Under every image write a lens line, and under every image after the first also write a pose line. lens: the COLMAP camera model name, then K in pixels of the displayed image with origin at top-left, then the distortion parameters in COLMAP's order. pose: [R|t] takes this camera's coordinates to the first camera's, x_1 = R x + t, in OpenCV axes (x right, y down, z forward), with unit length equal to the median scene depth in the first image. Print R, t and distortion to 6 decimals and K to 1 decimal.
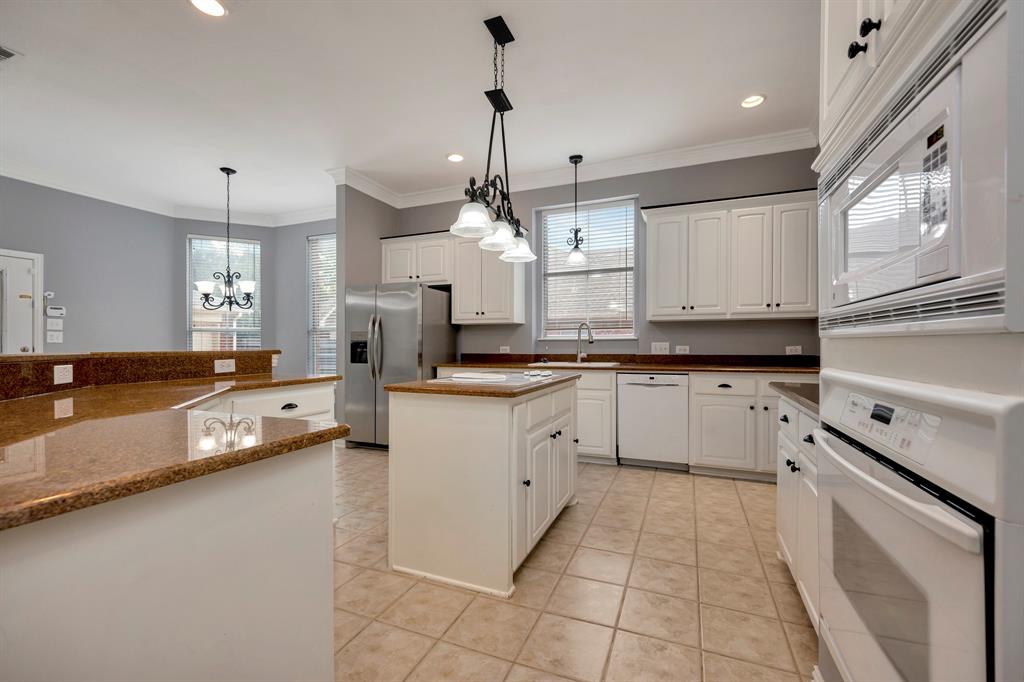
lens RADIAL K [[422.1, 0, 522.5], [0, 422.1, 347.3], [0, 0, 1]] dist [0.002469, 0.000369]
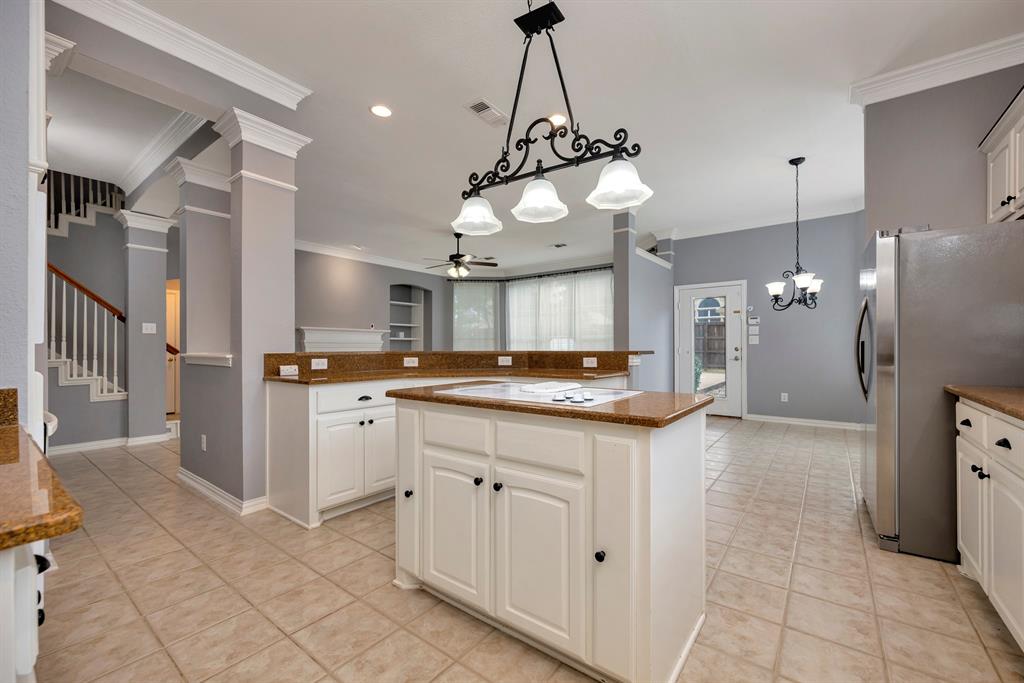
lens RADIAL K [[418.9, 0, 513.1], [0, 418.9, 345.8], [0, 0, 1]] dist [-0.000553, 0.000045]
pose [[-0.277778, -0.002850, -0.960641, 0.376213], [0.001521, 0.999993, -0.003406, -0.002389], [0.960644, -0.002407, -0.277772, 0.660278]]
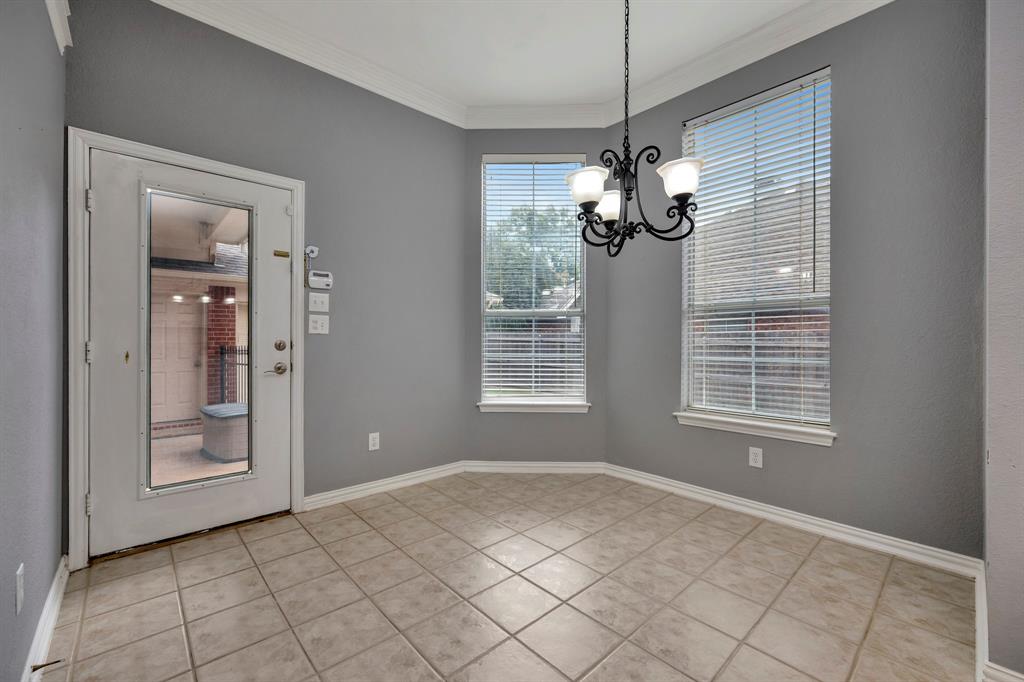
lens RADIAL K [[418.9, 0, 513.1], [0, 418.9, 345.3], [0, 0, 1]] dist [-0.000553, 0.000045]
pose [[0.898297, 0.008212, -0.439313, -0.630276], [-0.004759, 0.999949, 0.008960, -0.001841], [0.439364, -0.005958, 0.898290, 0.618217]]
